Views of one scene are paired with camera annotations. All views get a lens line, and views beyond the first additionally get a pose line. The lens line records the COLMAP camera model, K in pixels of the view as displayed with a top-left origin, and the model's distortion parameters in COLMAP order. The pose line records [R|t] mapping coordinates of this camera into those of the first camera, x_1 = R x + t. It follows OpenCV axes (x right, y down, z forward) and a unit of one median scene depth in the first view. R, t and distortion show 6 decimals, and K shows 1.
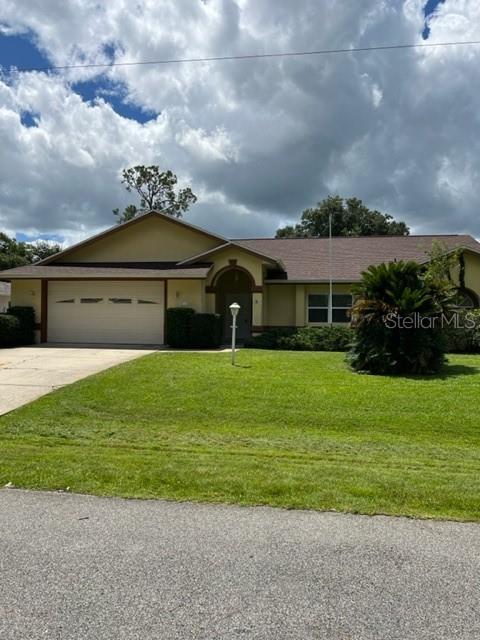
lens RADIAL K [[484.7, 0, 241.8], [0, 484.7, 323.7], [0, 0, 1]] dist [0.032446, -0.047481]
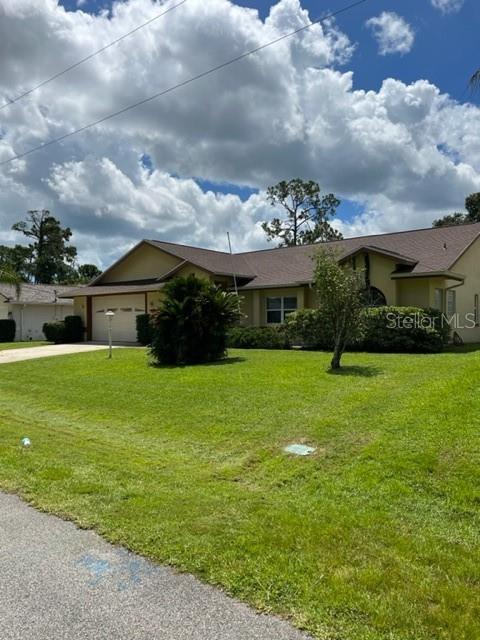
lens RADIAL K [[486.0, 0, 240.0], [0, 486.0, 320.0], [0, 0, 1]] dist [0.050343, -0.036924]
pose [[0.865020, -0.021351, -0.501283, 0.653566], [0.017415, 0.999770, -0.012530, 0.003240], [0.501435, 0.002108, 0.865193, -0.004909]]
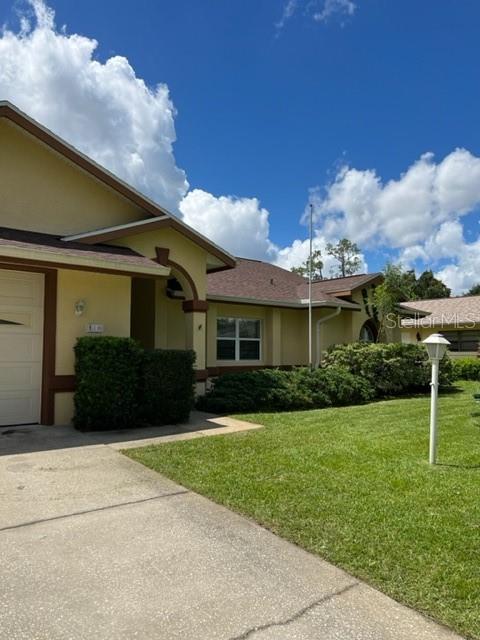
lens RADIAL K [[471.6, 0, 240.0], [0, 471.6, 320.0], [0, 0, 1]] dist [0.088061, -0.001395]
pose [[0.655302, 0.041942, 0.754202, -0.334238], [0.003466, 0.998280, -0.058526, -0.020252], [-0.755359, 0.040967, 0.654030, 0.549312]]
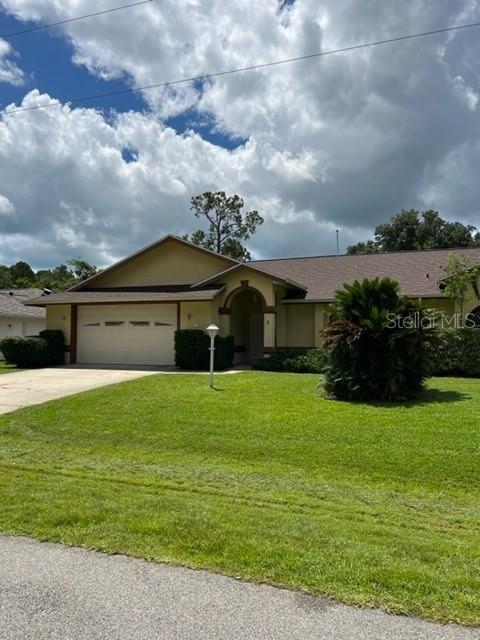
lens RADIAL K [[486.0, 0, 240.0], [0, 486.0, 320.0], [0, 0, 1]] dist [0.050343, -0.036924]
pose [[0.980077, -0.013978, -0.198128, 0.157231], [0.004342, 0.998790, -0.048991, -0.002277], [0.198573, 0.047155, 0.978951, 0.022301]]
